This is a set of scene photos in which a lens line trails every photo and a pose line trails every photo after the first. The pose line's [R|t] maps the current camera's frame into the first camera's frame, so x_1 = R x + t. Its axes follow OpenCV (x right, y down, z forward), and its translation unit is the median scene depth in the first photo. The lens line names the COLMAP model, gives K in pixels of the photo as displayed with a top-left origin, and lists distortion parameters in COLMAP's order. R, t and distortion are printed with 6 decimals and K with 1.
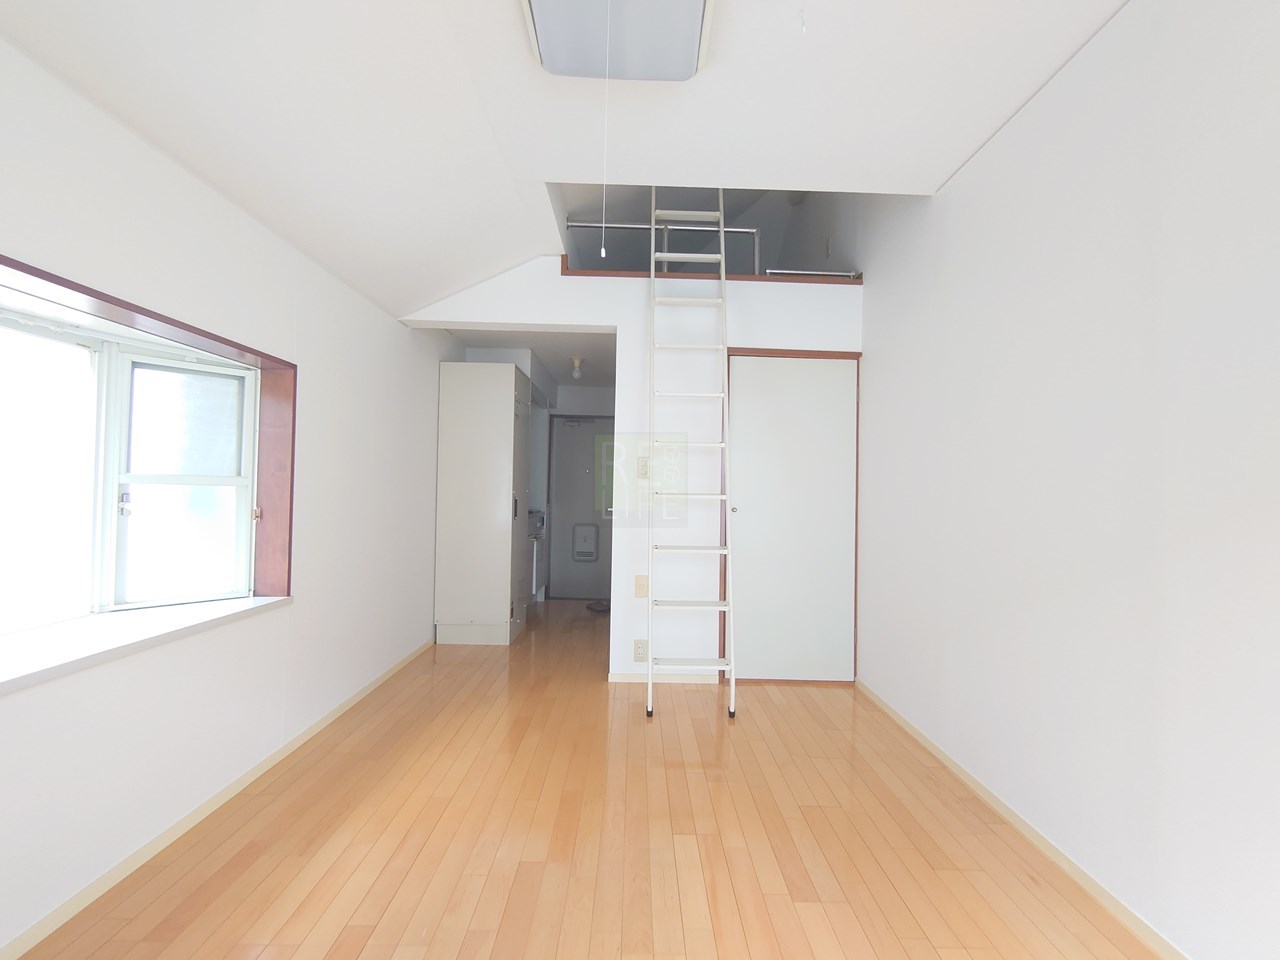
lens RADIAL K [[551.0, 0, 641.8], [0, 551.0, 478.8], [0, 0, 1]] dist [0.001299, -0.002407]
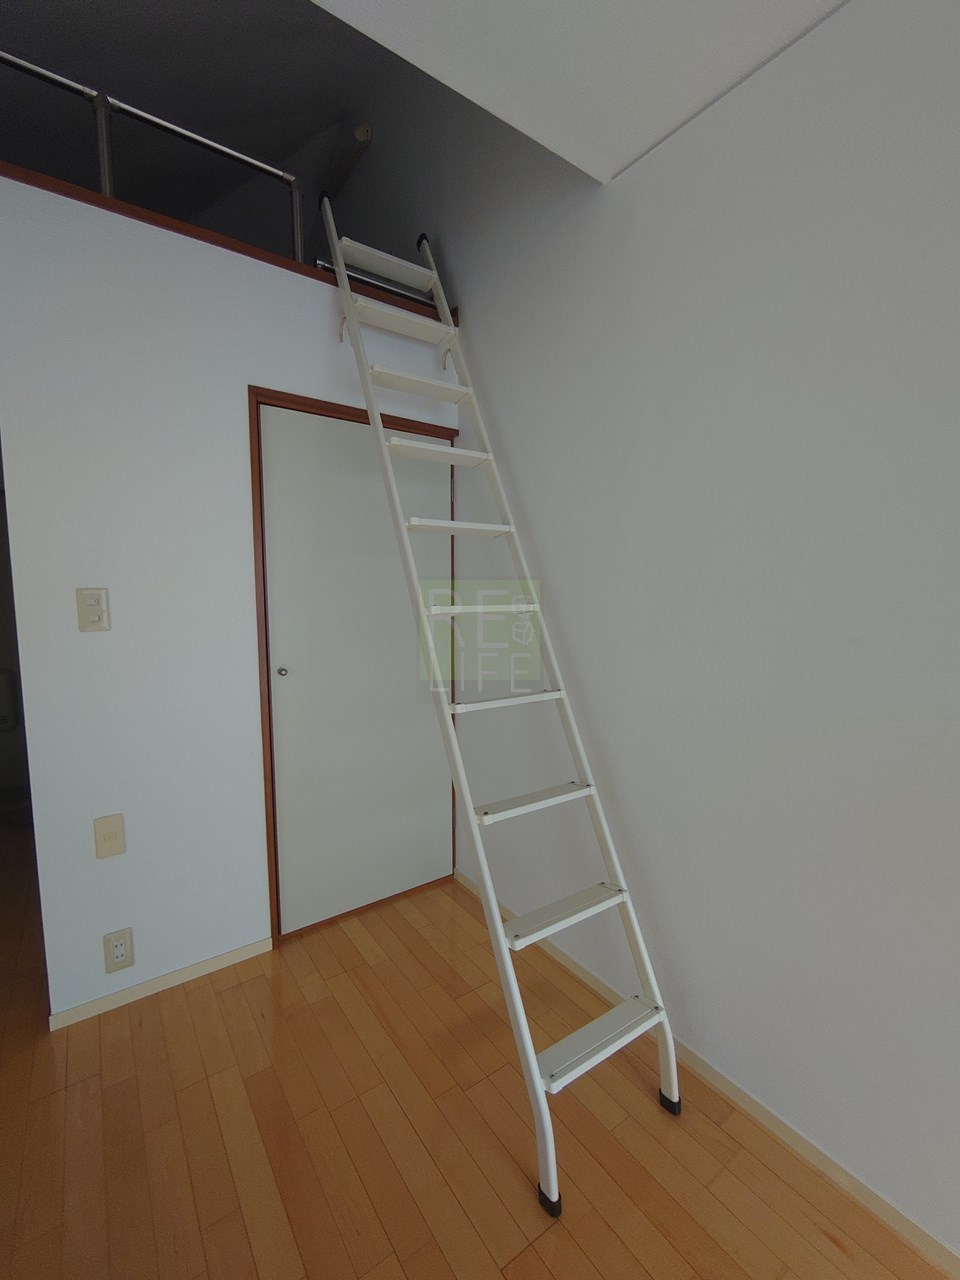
lens RADIAL K [[551.0, 0, 479.2], [0, 551.0, 643.3], [0, 0, 1]] dist [0.001299, -0.002407]
pose [[0.820482, -0.076942, 0.566471, 0.005085], [0.000198, 0.990939, 0.134310, -0.056463], [-0.571673, -0.110087, 0.813063, 0.398057]]
